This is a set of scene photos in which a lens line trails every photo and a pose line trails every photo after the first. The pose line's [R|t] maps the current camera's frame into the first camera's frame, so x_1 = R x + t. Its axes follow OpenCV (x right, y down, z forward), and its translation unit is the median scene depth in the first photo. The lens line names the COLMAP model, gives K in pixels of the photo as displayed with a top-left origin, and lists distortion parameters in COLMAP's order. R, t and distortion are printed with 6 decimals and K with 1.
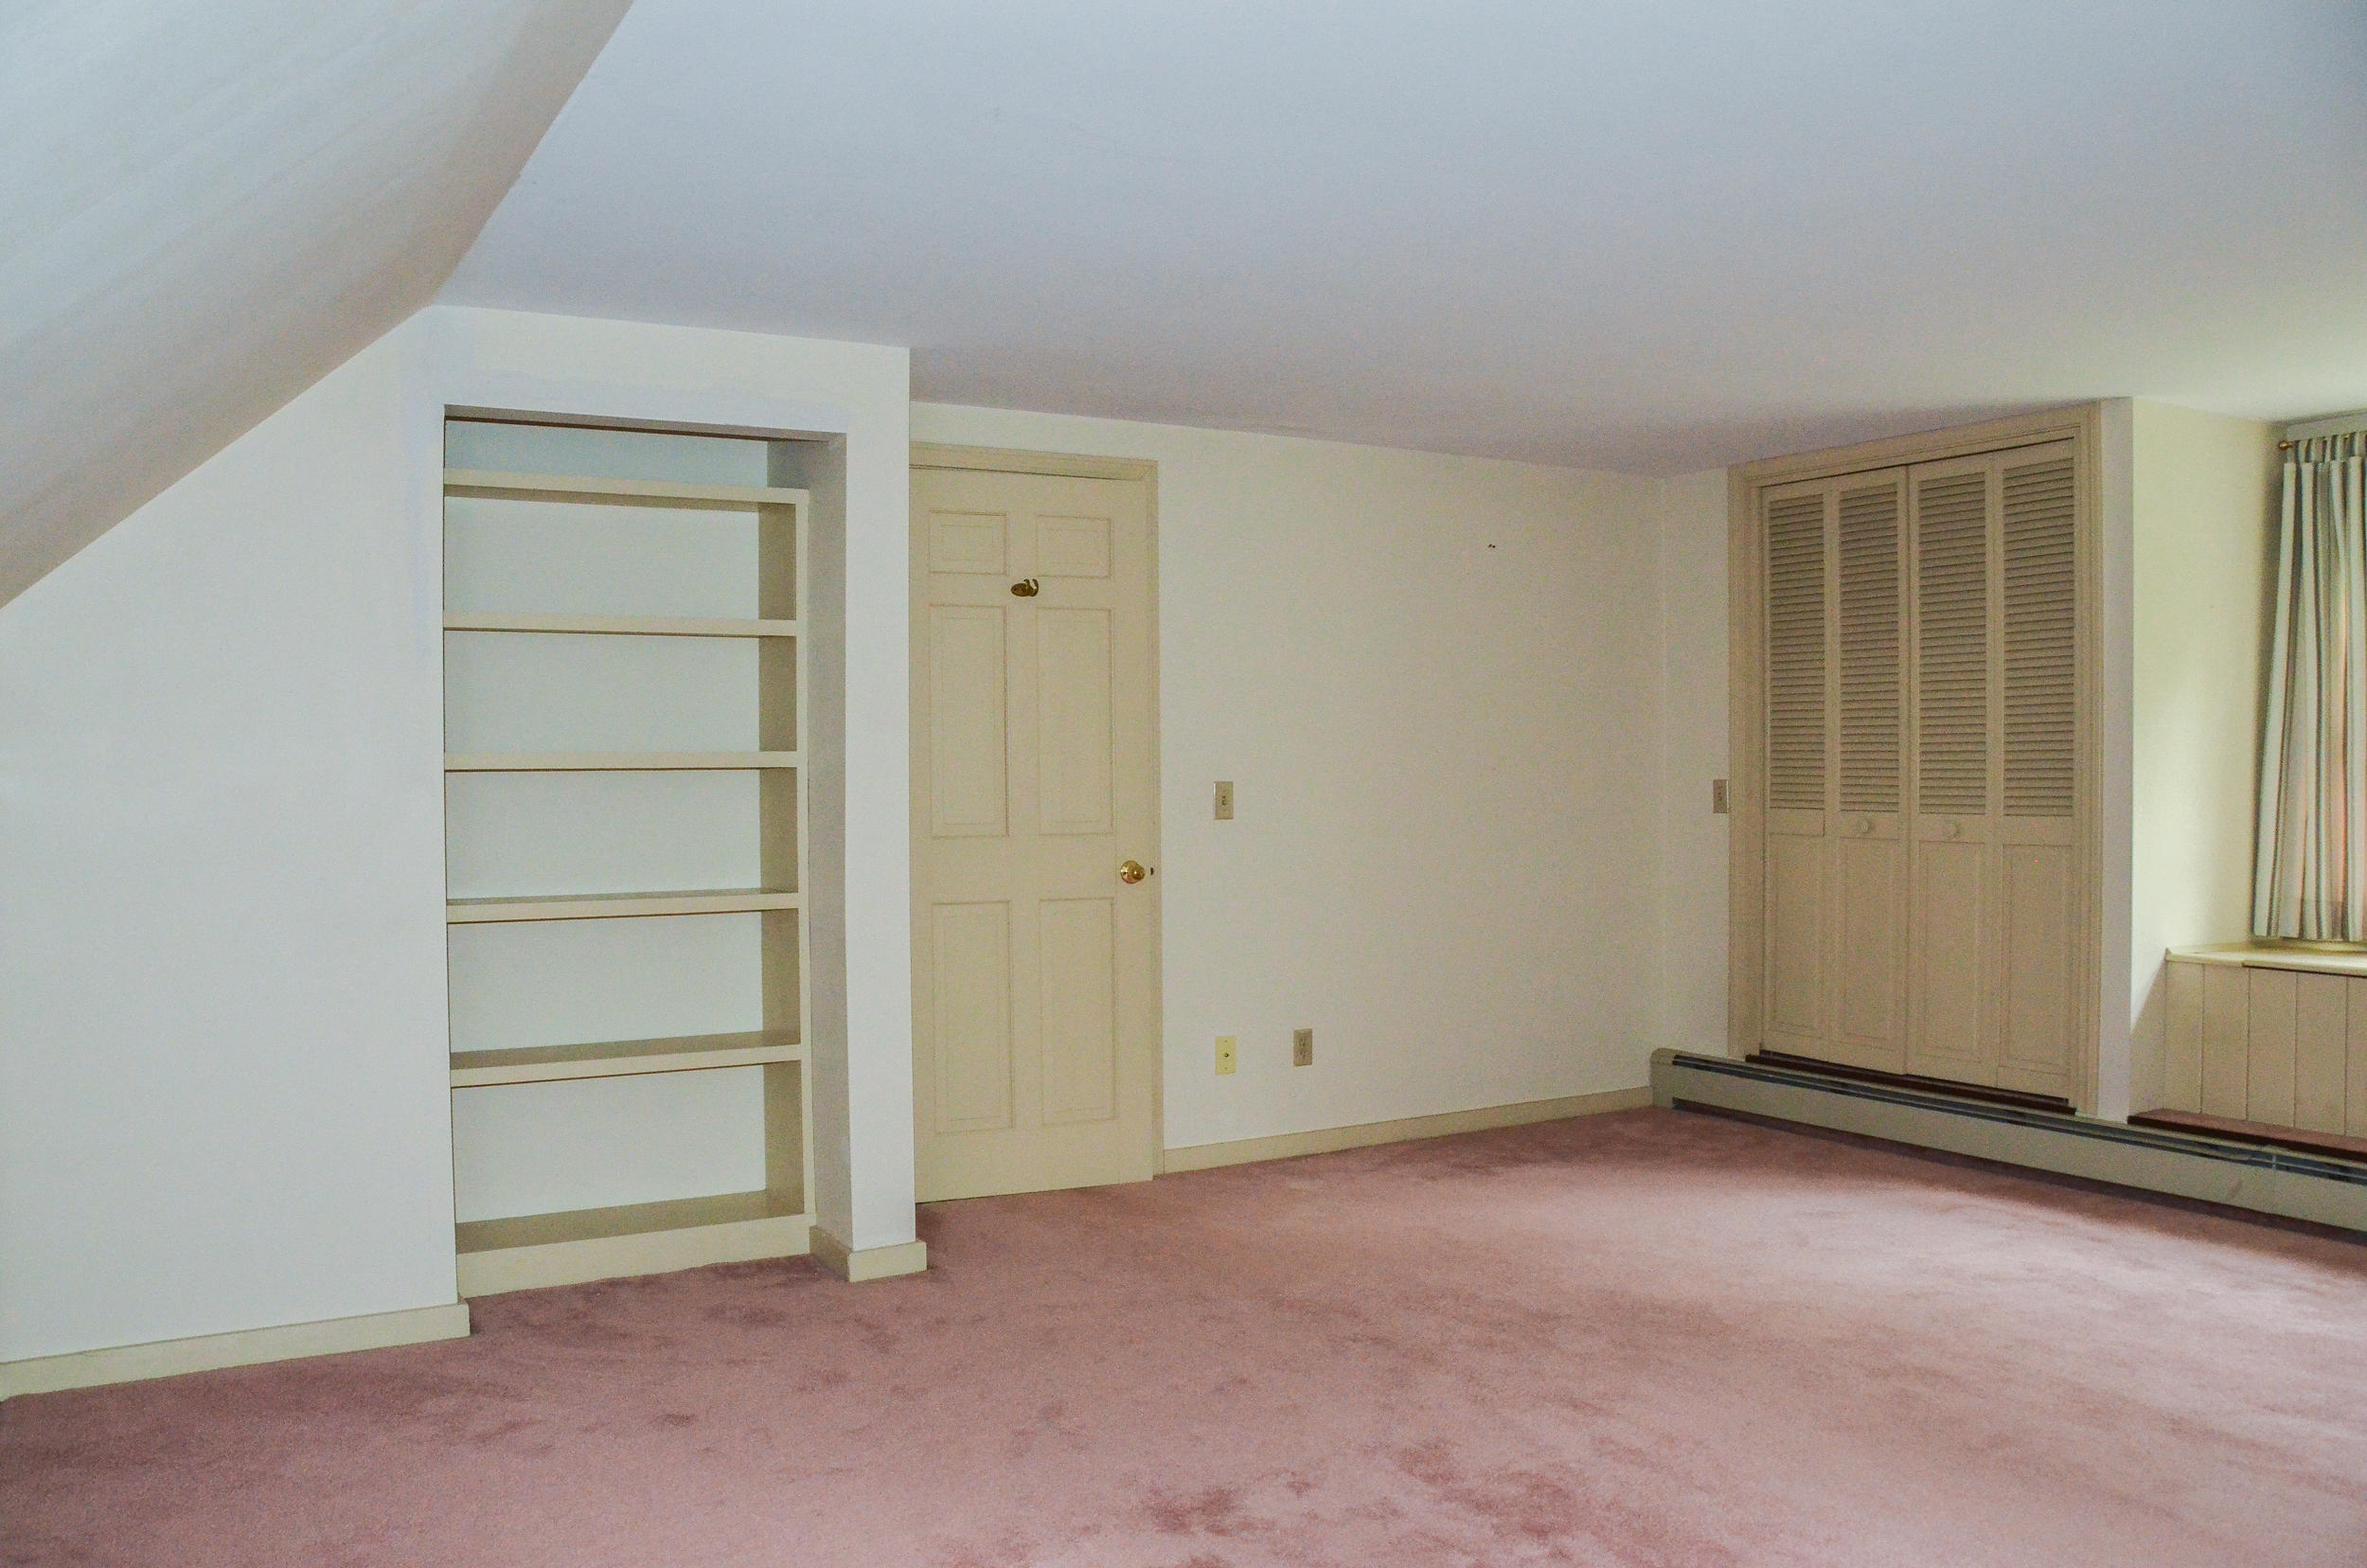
lens RADIAL K [[1845.0, 0, 1170.2], [0, 1845.0, 810.8], [0, 0, 1]] dist [-0.161357, 0.124077]
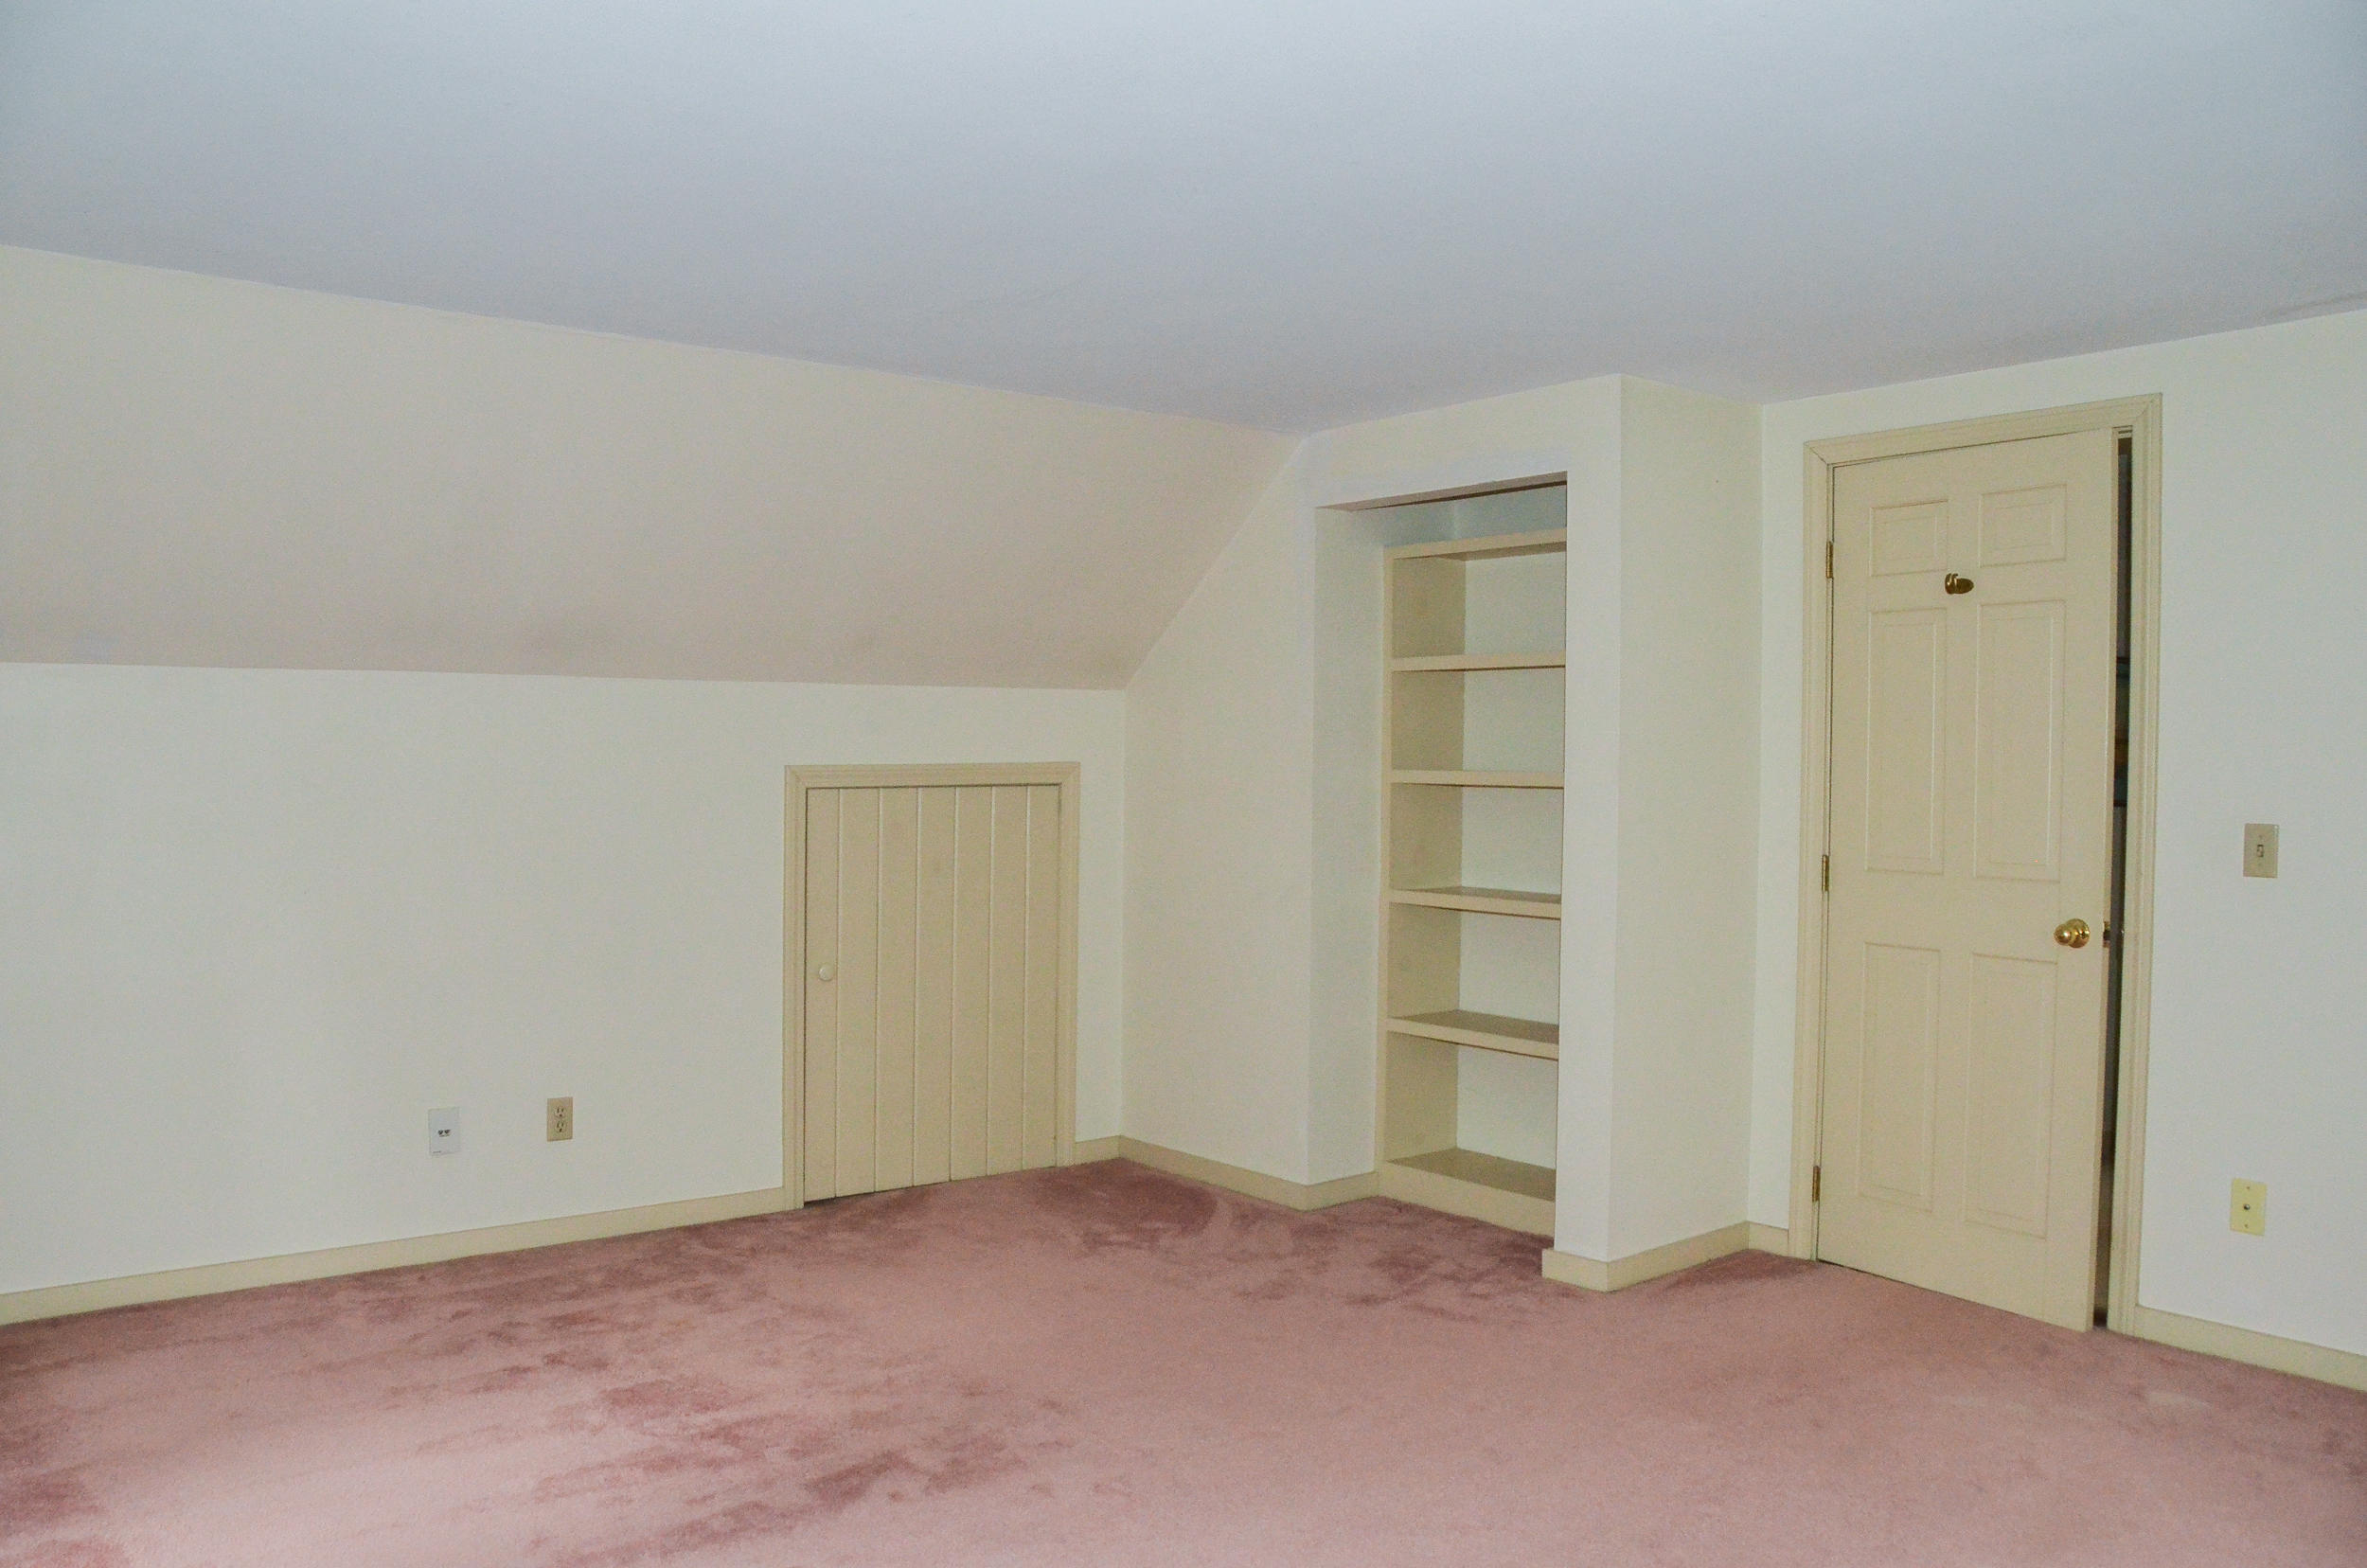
lens RADIAL K [[1845.0, 0, 1170.2], [0, 1845.0, 810.8], [0, 0, 1]] dist [-0.161357, 0.124077]
pose [[0.145400, 0.029355, -0.988937, 0.692771], [-0.037127, 0.999018, 0.024196, -0.023315], [0.988676, 0.033199, 0.146347, 0.526479]]
